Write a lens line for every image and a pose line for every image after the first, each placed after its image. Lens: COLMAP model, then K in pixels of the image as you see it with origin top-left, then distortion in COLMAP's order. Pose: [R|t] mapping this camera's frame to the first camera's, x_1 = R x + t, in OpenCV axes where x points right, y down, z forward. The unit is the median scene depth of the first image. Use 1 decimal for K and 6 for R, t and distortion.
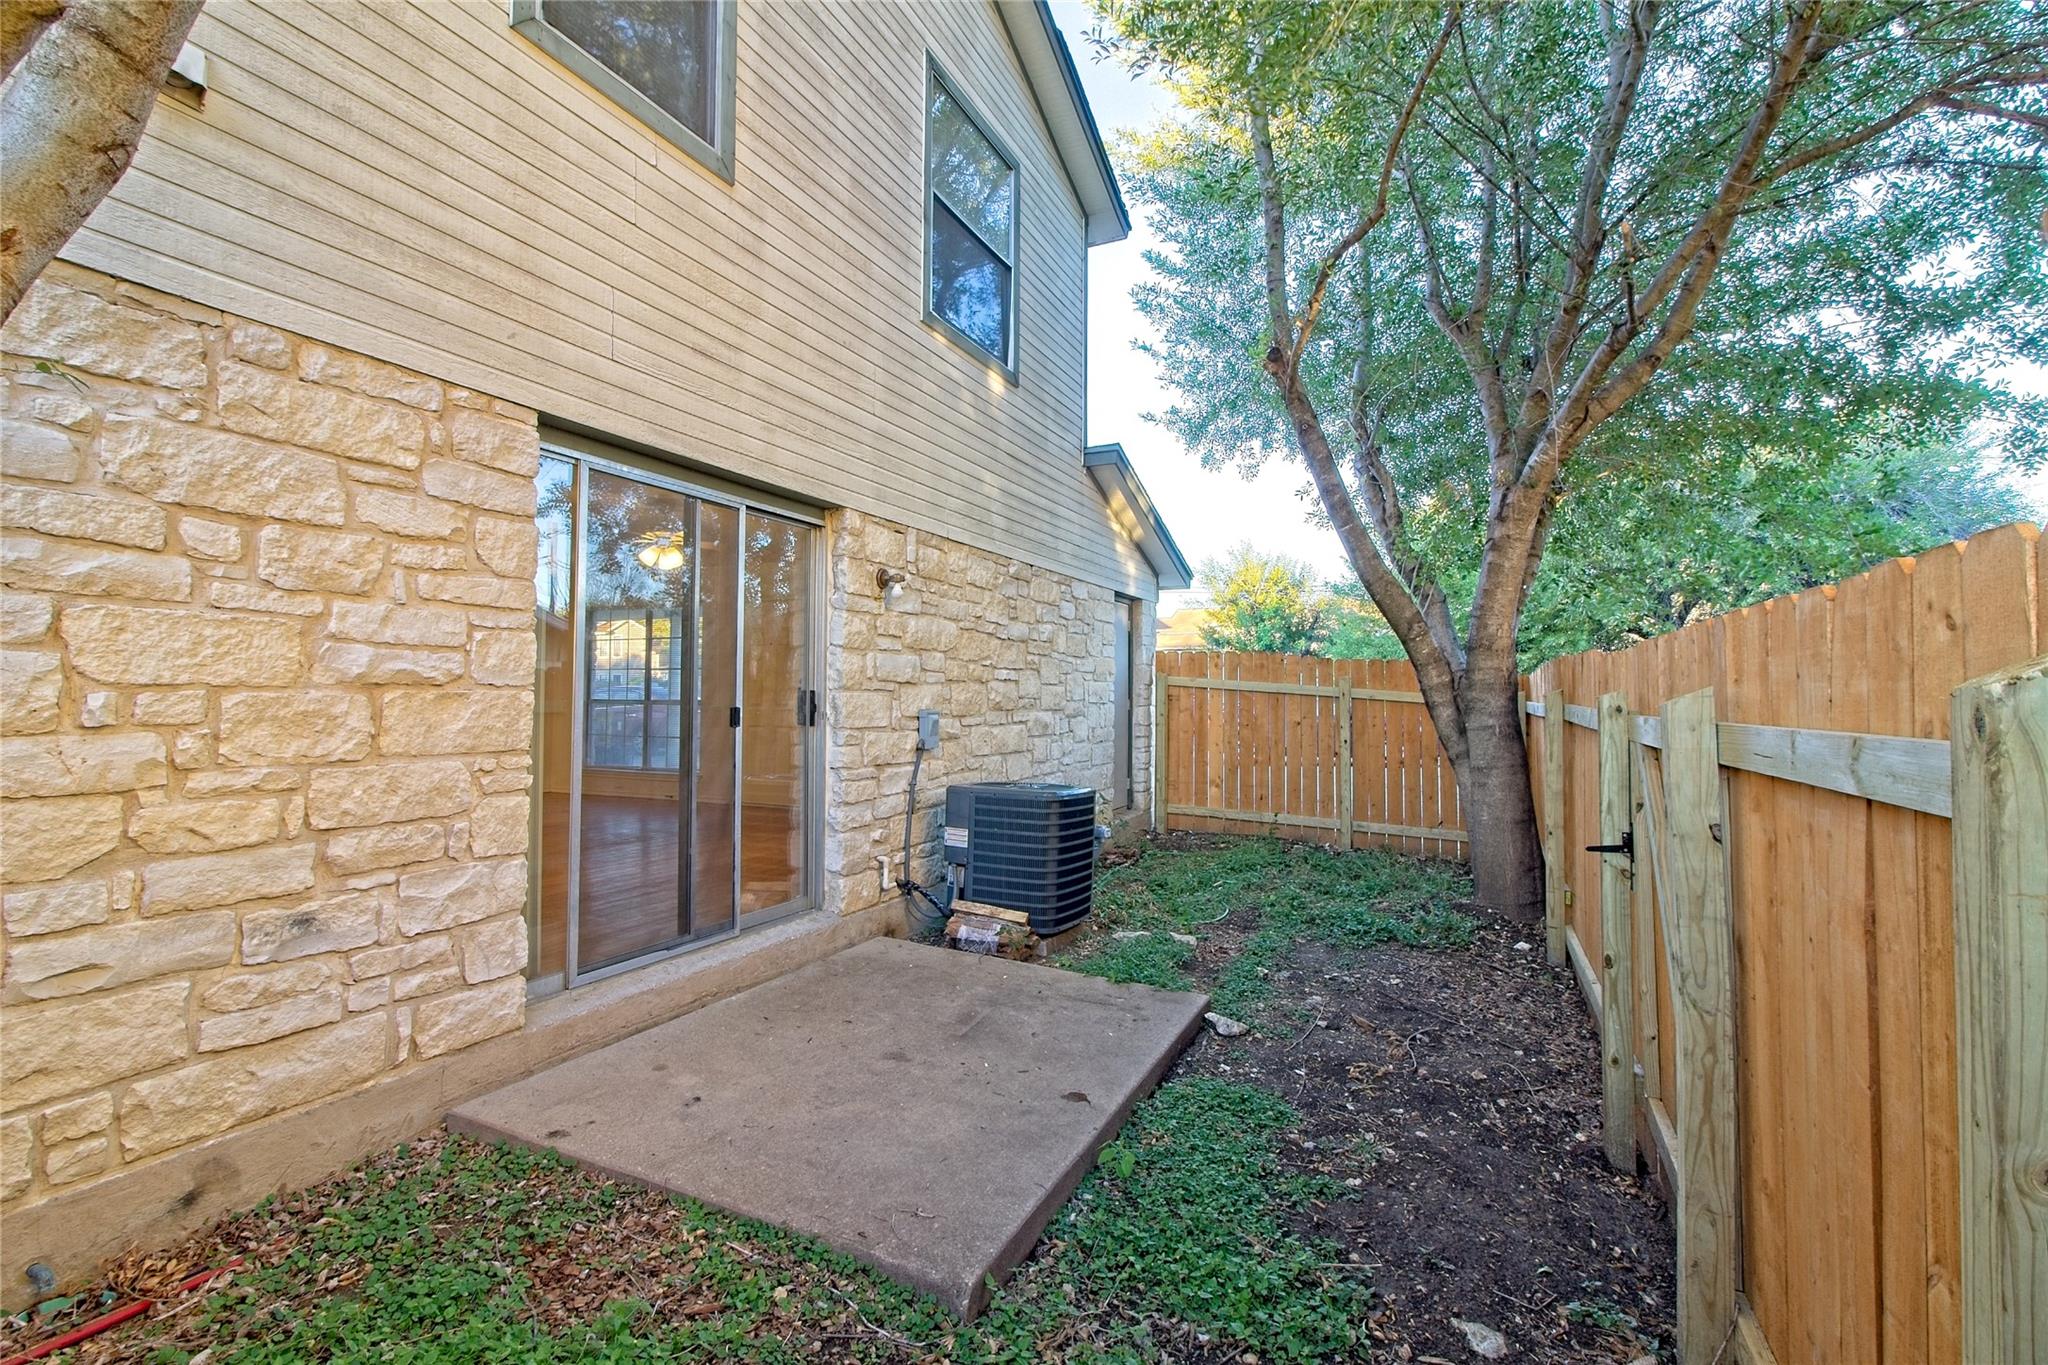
lens RADIAL K [[942.7, 0, 1021.6], [0, 942.7, 665.7], [0, 0, 1]] dist [-0.002419, 0.000927]
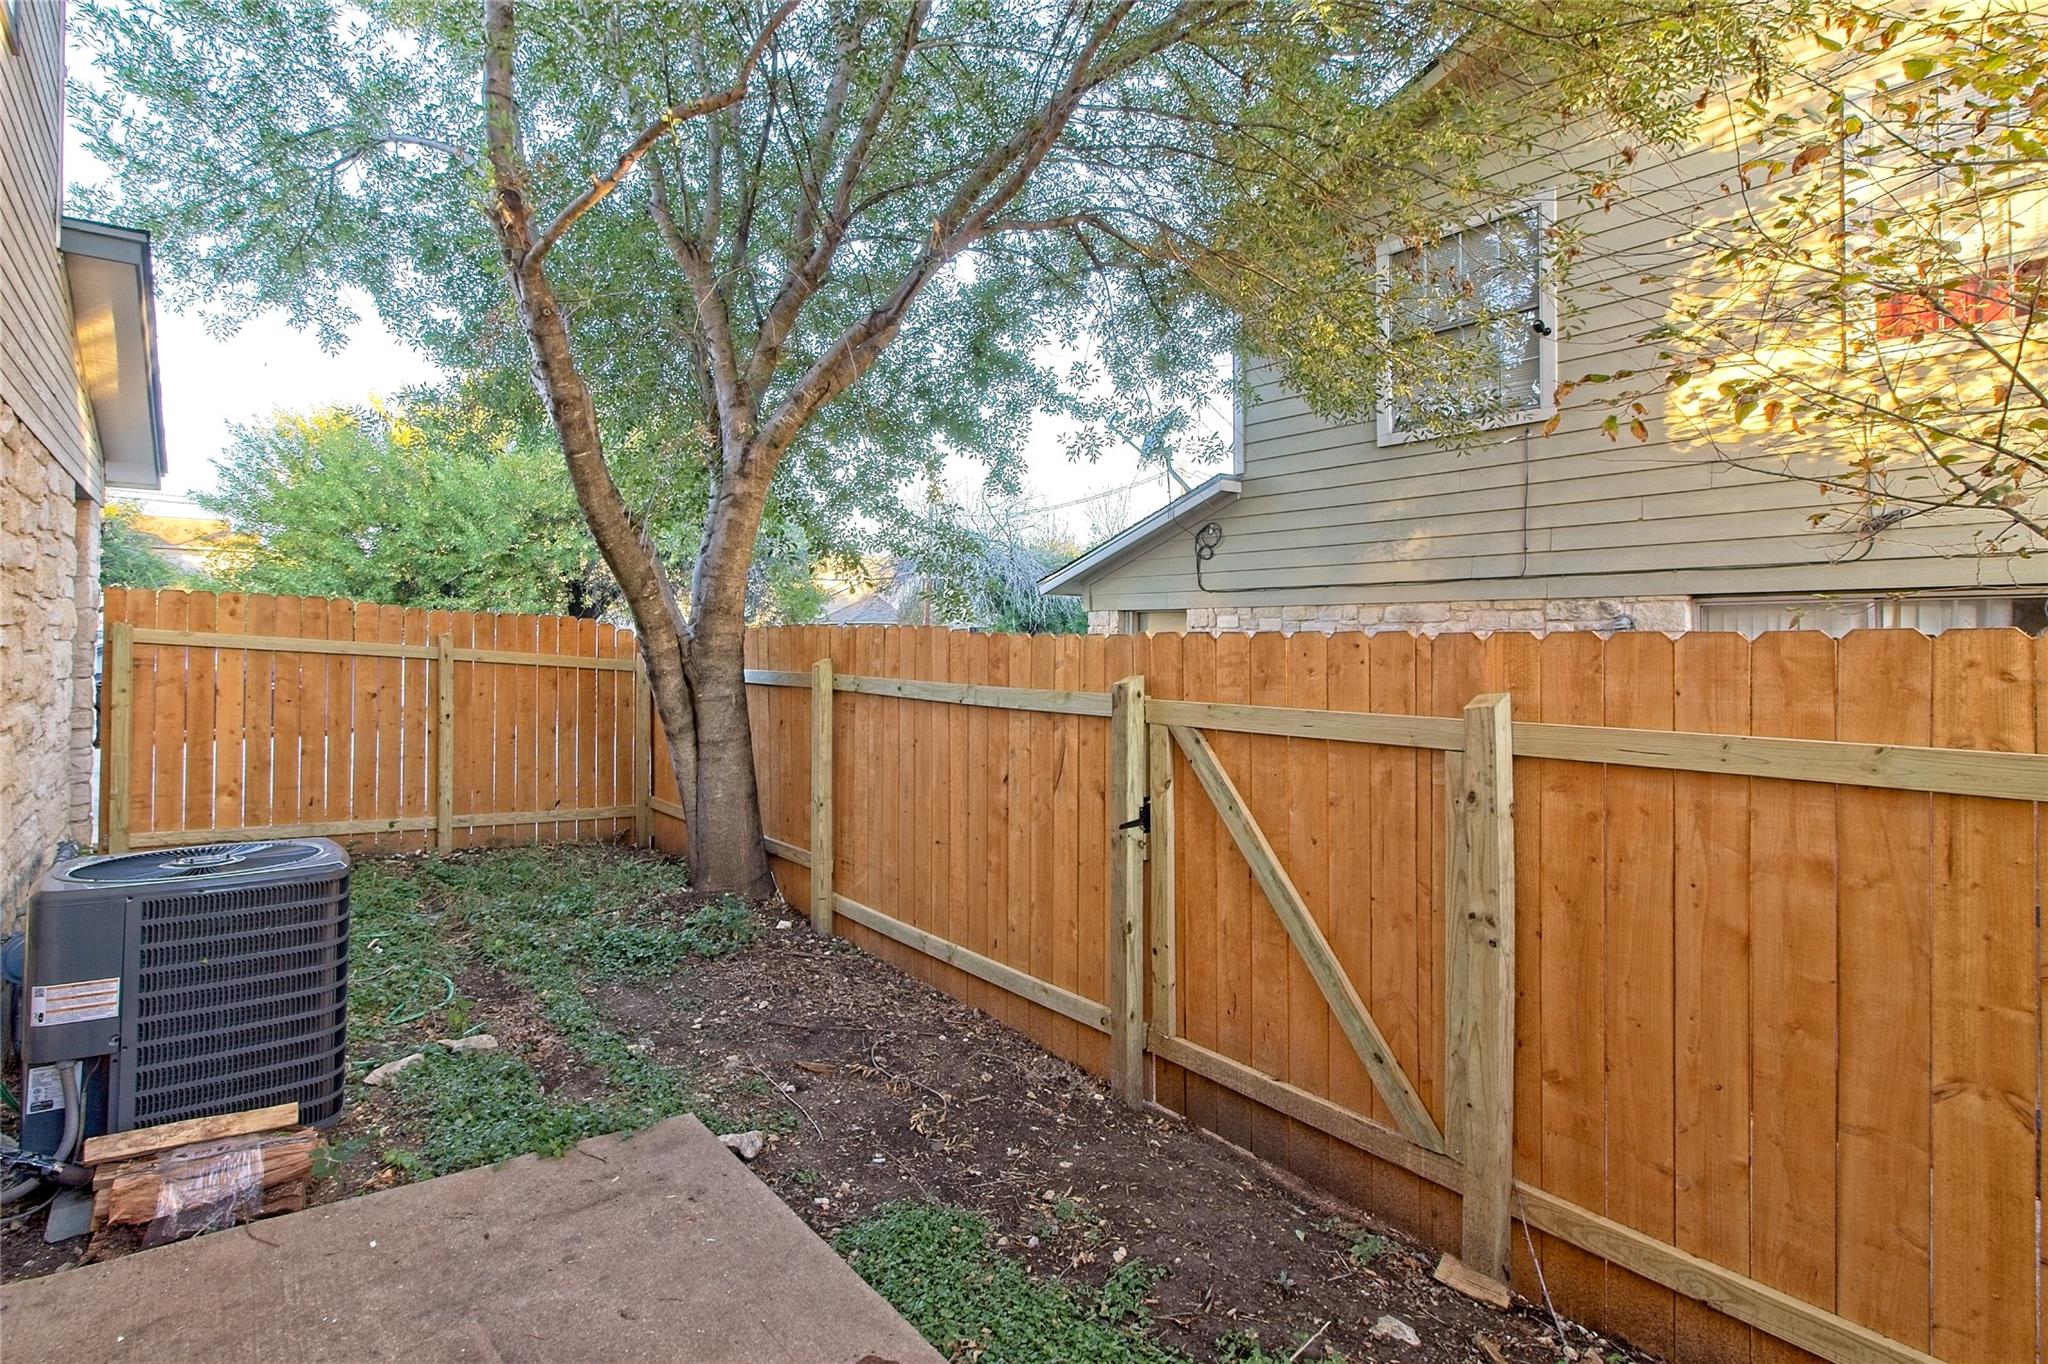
lens RADIAL K [[975.1, 0, 1017.7], [0, 975.1, 635.7], [0, 0, 1]] dist [-0.006959, 0.000423]
pose [[0.468877, 0.007747, 0.883230, -0.274960], [-0.032973, 0.999418, 0.008739, -0.016775], [-0.882648, -0.033221, 0.468859, 0.379293]]
